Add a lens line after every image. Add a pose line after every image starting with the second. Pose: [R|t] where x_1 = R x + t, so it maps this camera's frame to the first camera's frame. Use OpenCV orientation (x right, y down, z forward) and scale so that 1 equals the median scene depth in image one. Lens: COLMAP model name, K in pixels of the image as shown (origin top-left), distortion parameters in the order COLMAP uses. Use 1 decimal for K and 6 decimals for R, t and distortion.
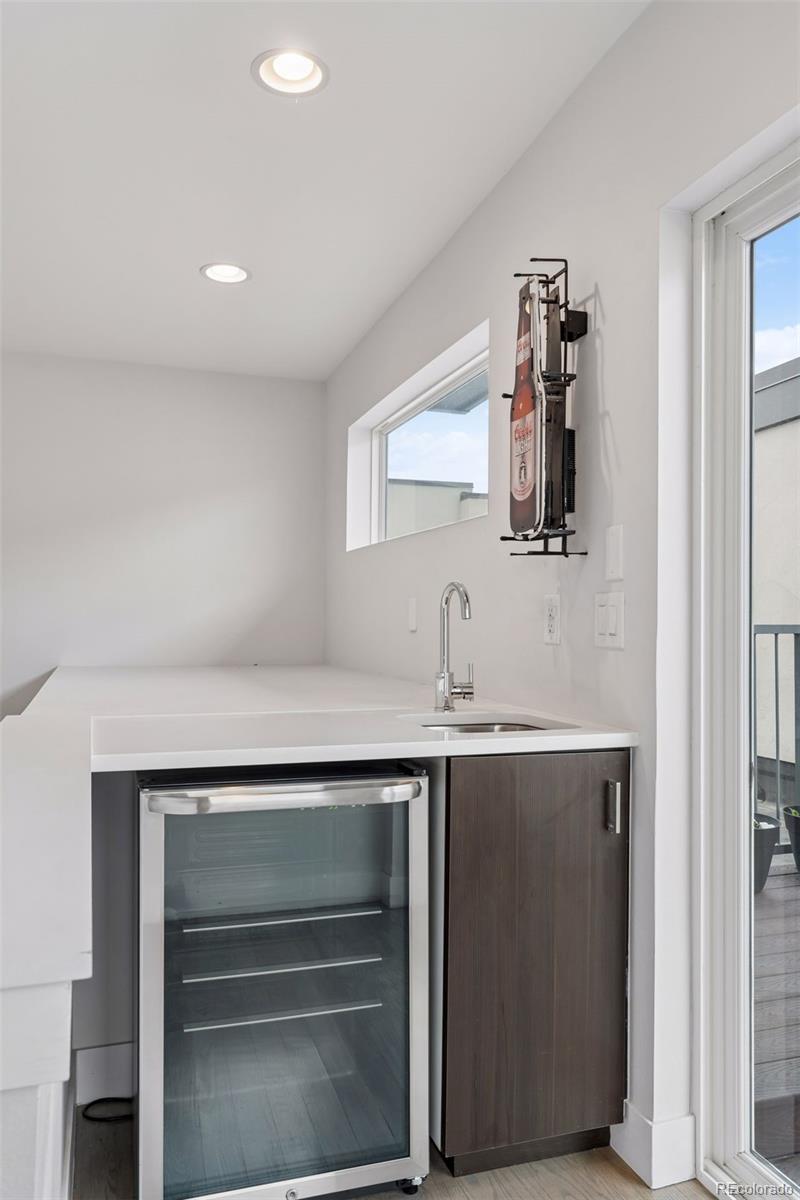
lens RADIAL K [[906.6, 0, 388.6], [0, 906.6, 616.4], [0, 0, 1]] dist [0.001862, -0.003585]
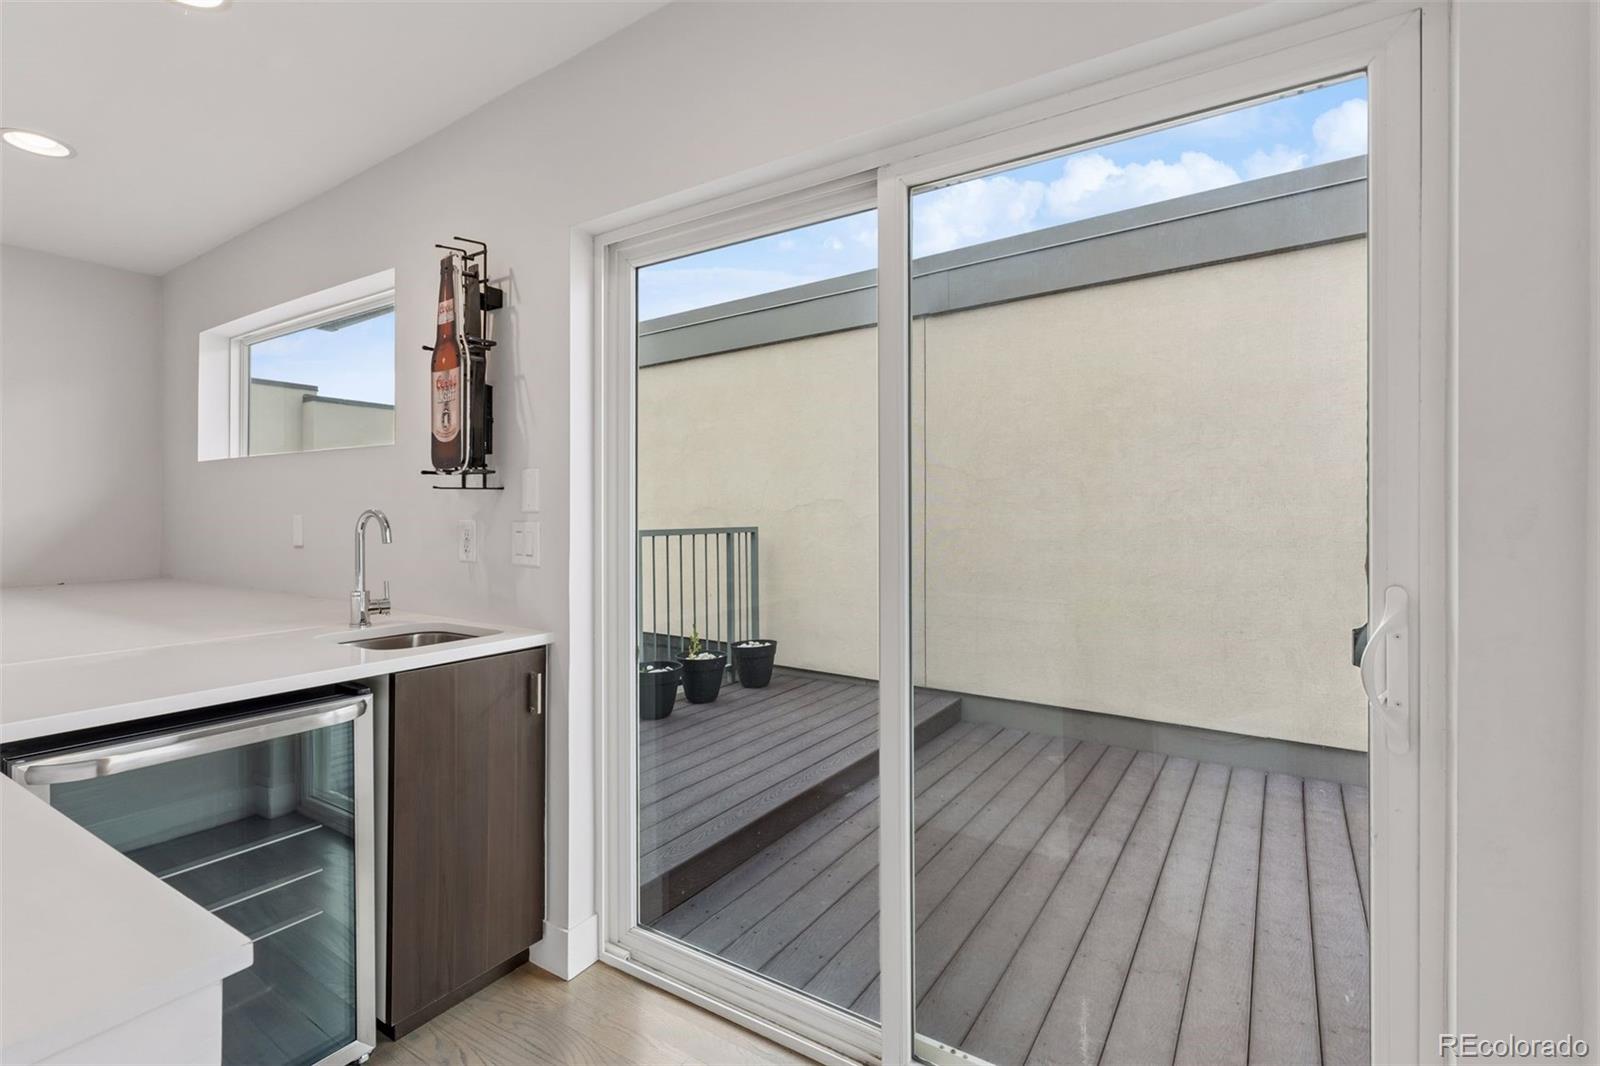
lens RADIAL K [[740.7, 0, 803.4], [0, 740.7, 522.0], [0, 0, 1]] dist [-0.000180, -0.001725]
pose [[0.773704, -0.013961, 0.633393, -0.103588], [0.003603, 0.999838, 0.017637, -0.041608], [-0.633536, -0.011364, 0.773629, -0.027025]]
